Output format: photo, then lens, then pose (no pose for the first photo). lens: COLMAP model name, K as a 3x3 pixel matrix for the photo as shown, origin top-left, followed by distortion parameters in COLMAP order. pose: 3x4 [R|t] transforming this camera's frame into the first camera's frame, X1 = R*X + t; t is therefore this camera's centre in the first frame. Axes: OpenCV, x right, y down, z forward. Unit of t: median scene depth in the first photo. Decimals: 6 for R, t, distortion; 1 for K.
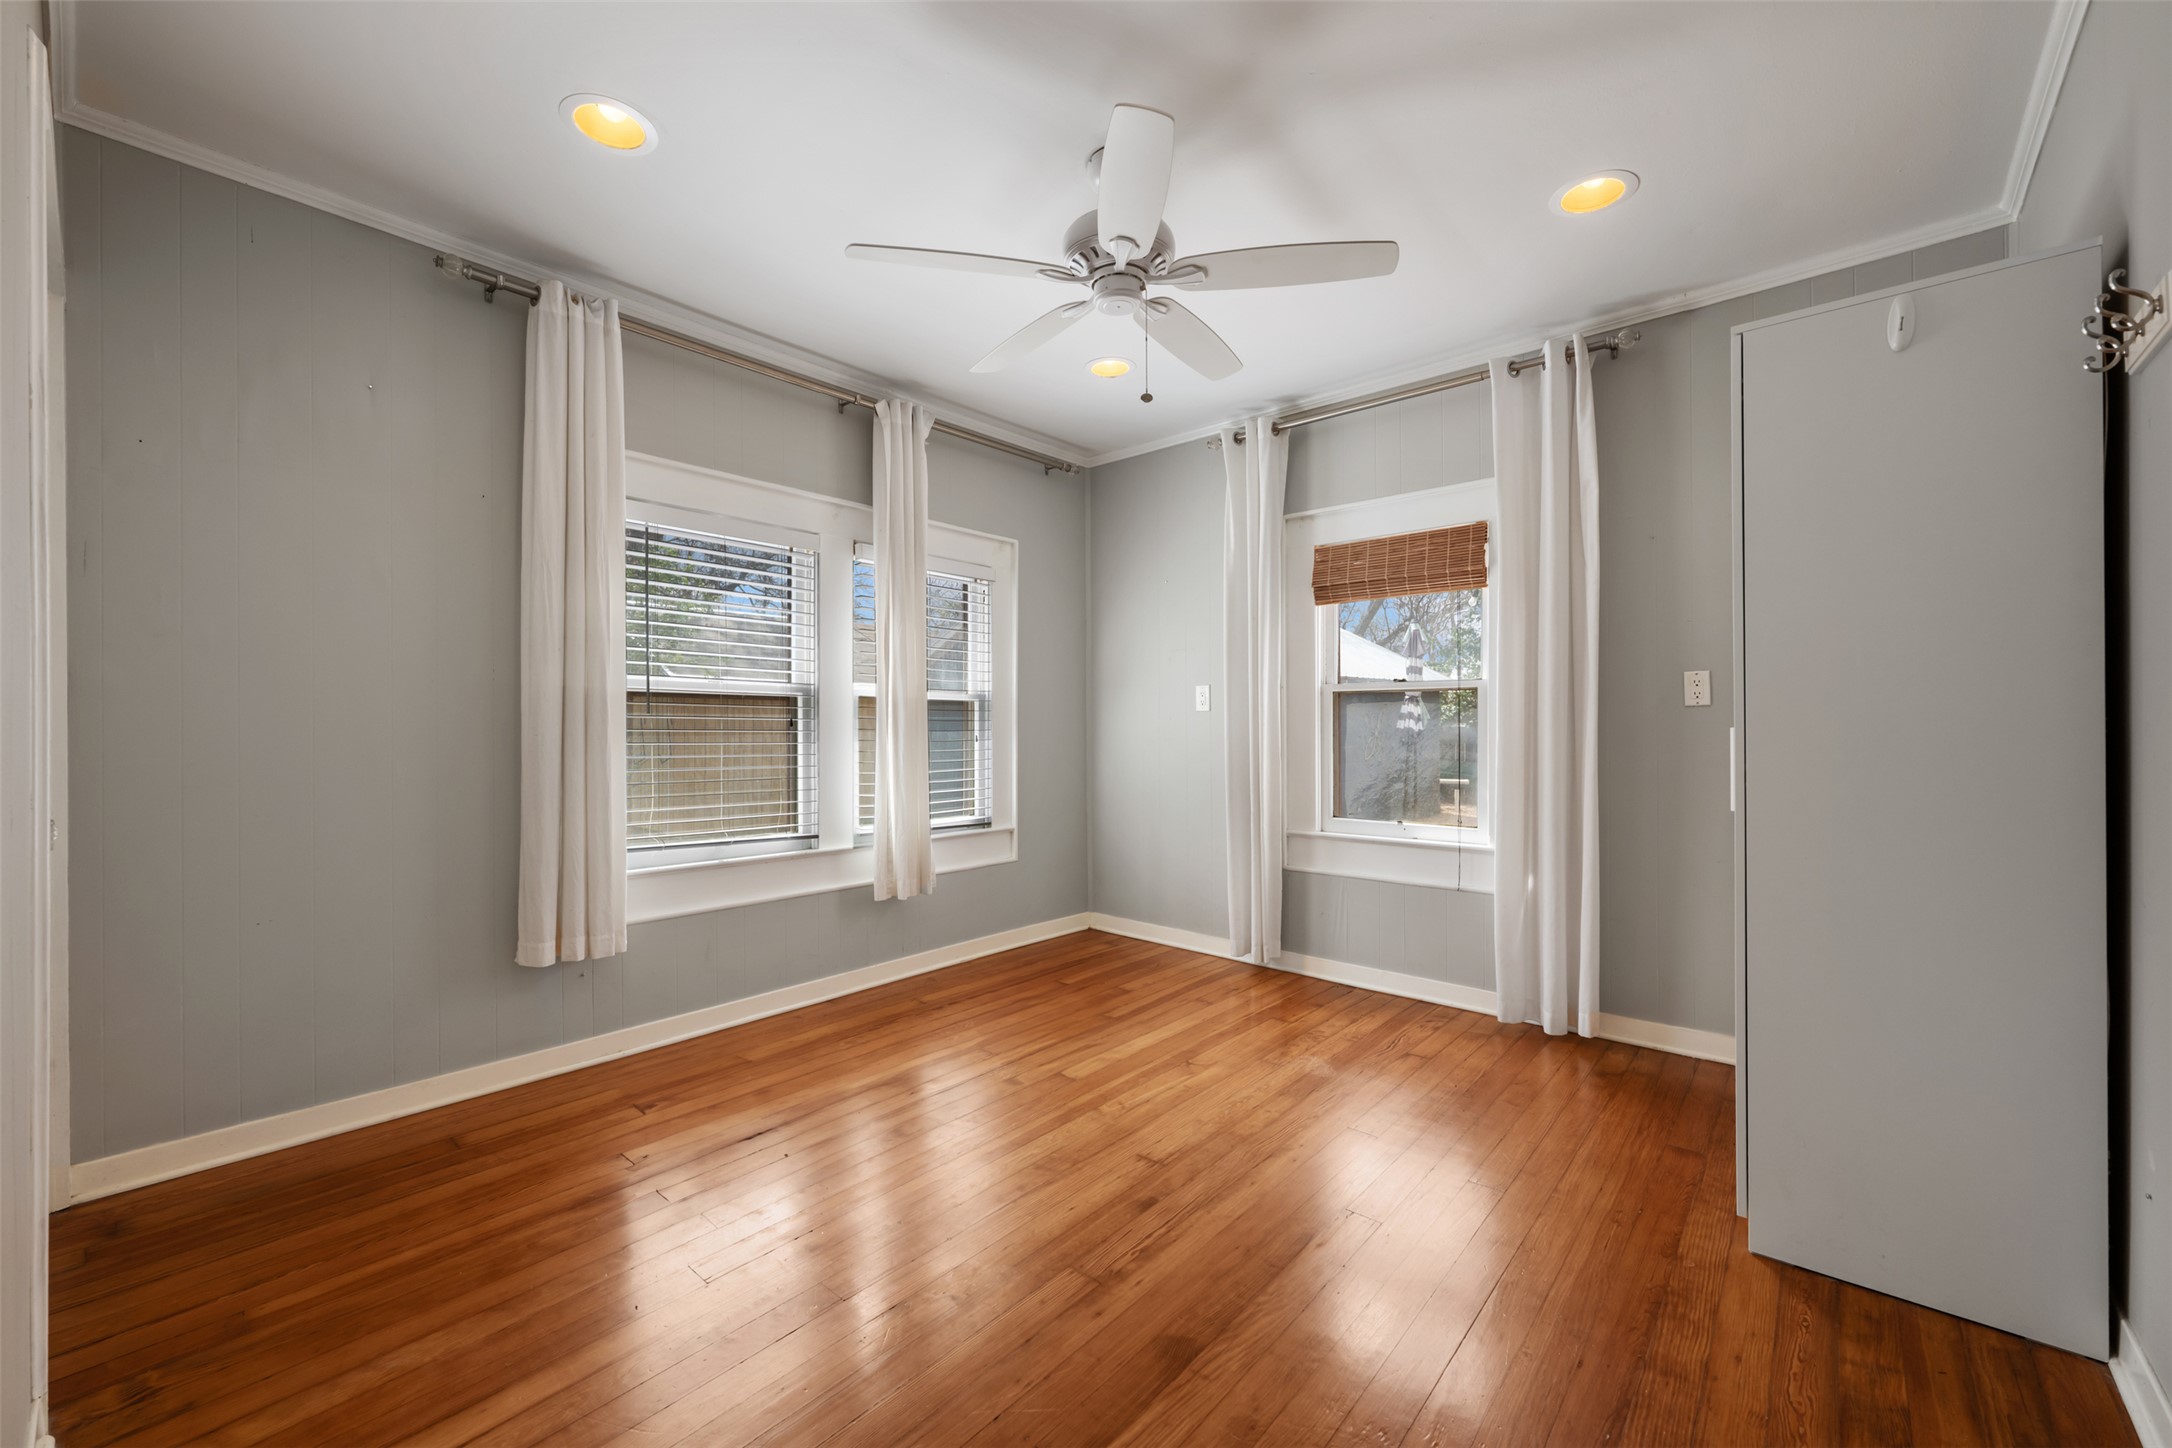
lens RADIAL K [[851.0, 0, 1089.2], [0, 851.0, 723.6], [0, 0, 1]] dist [-0.002208, 0.000096]
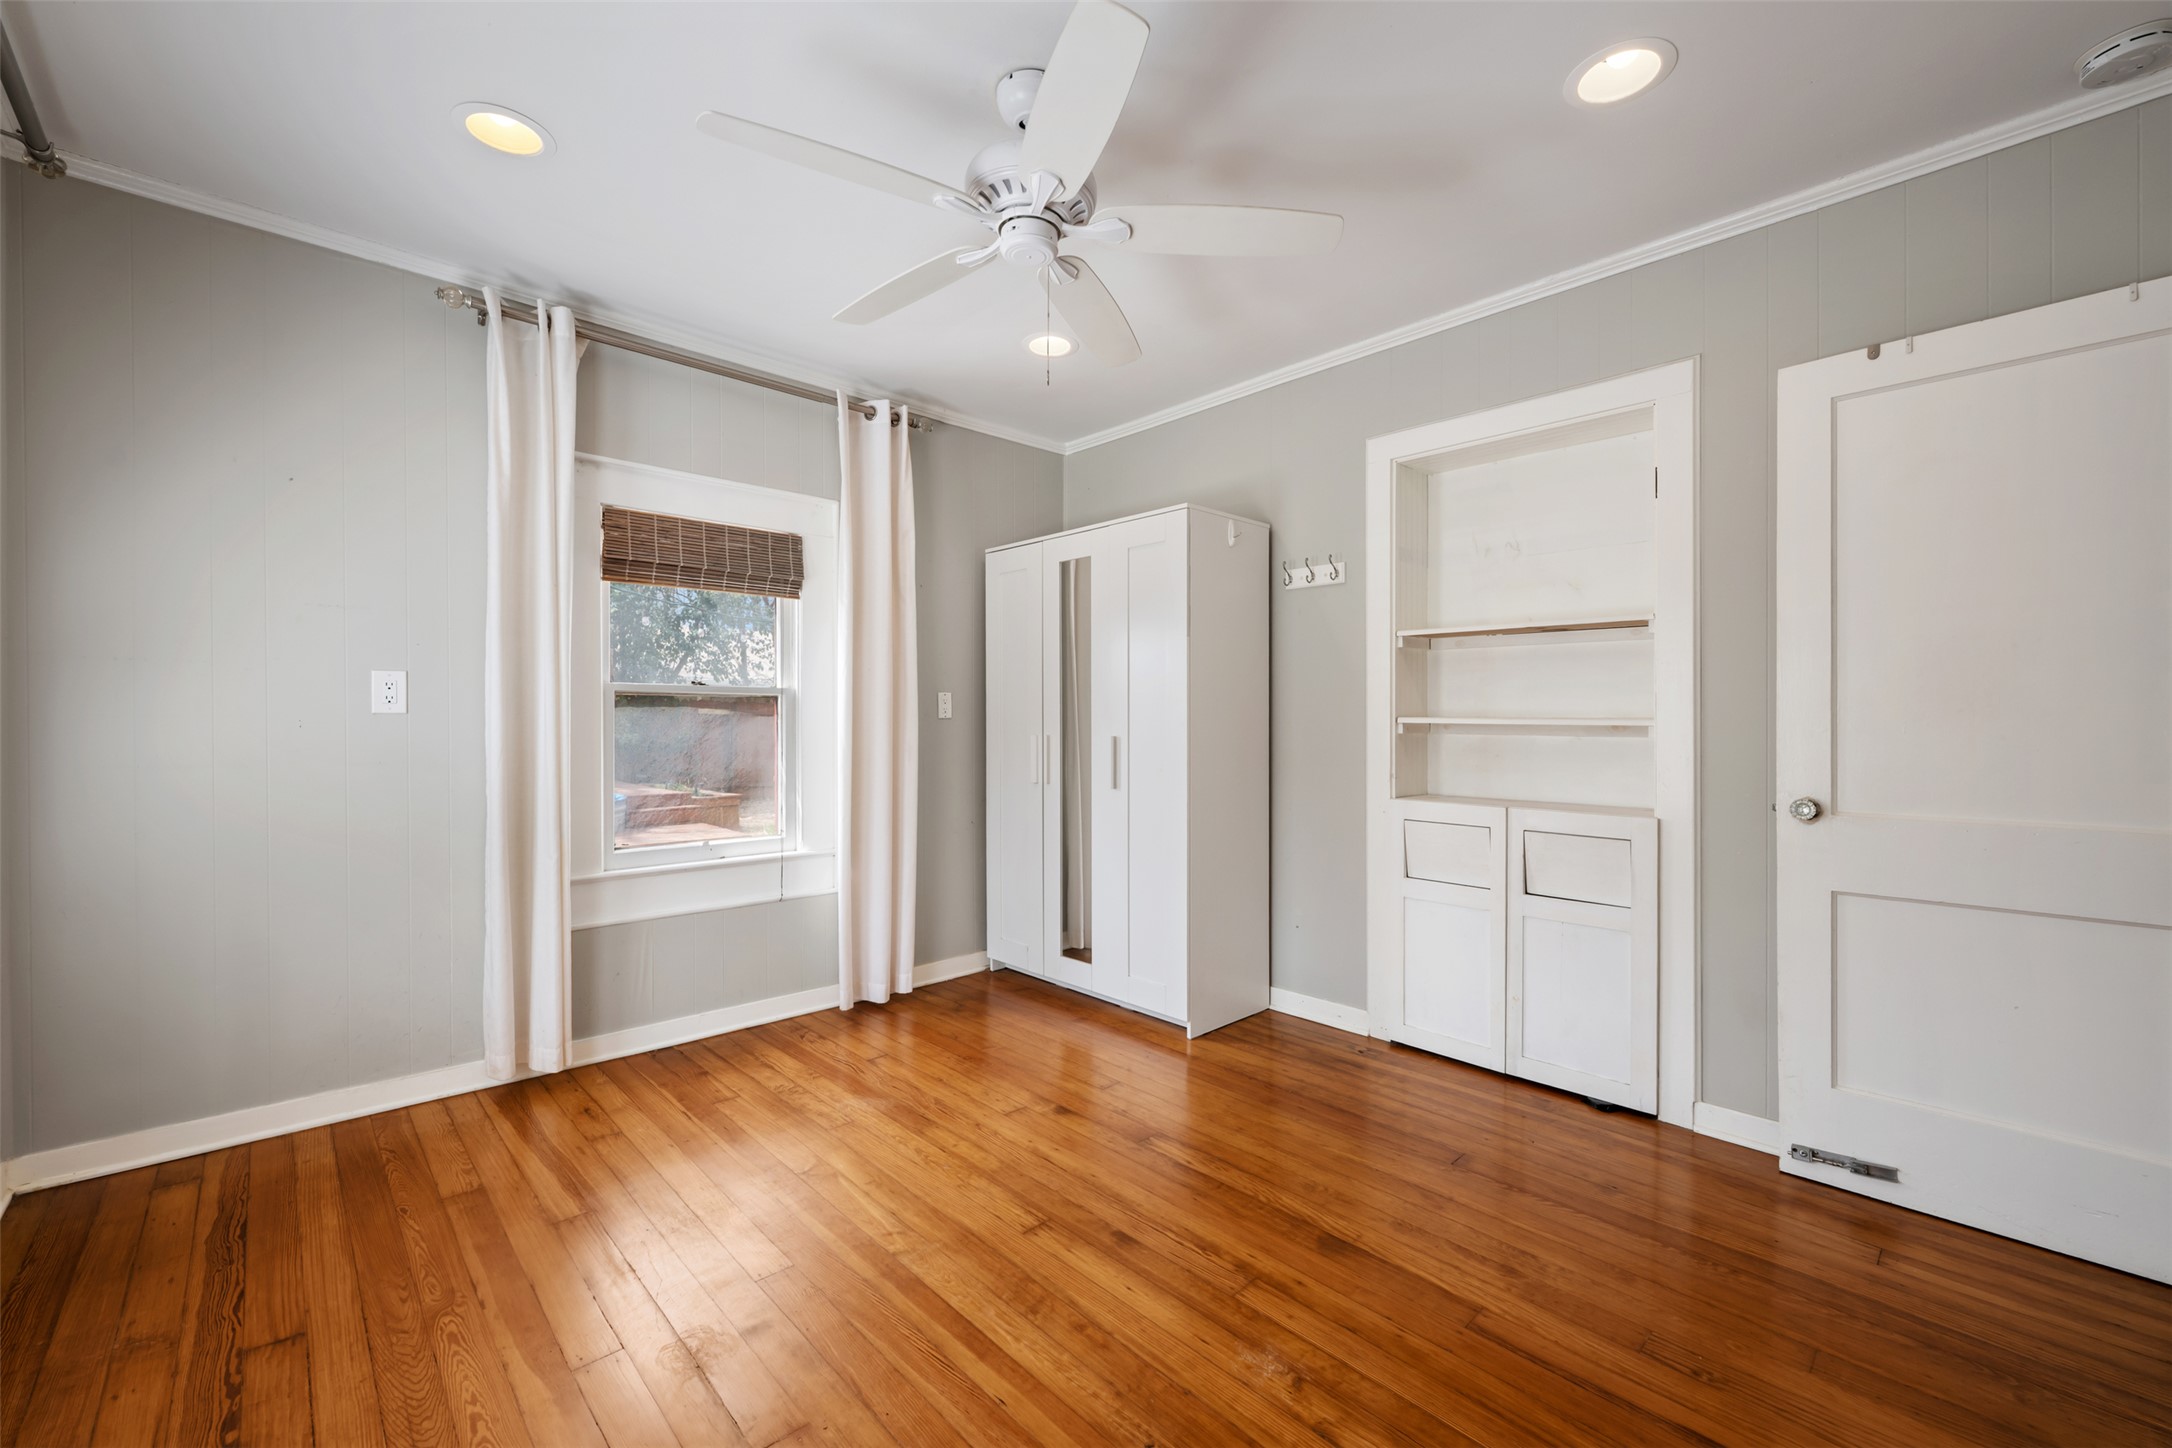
lens RADIAL K [[851.0, 0, 1089.2], [0, 851.0, 723.6], [0, 0, 1]] dist [-0.002208, 0.000096]
pose [[0.110648, 0.003813, 0.993852, -0.513103], [-0.000932, 0.999993, -0.003733, -0.006817], [-0.993859, -0.000513, 0.110651, 0.536334]]
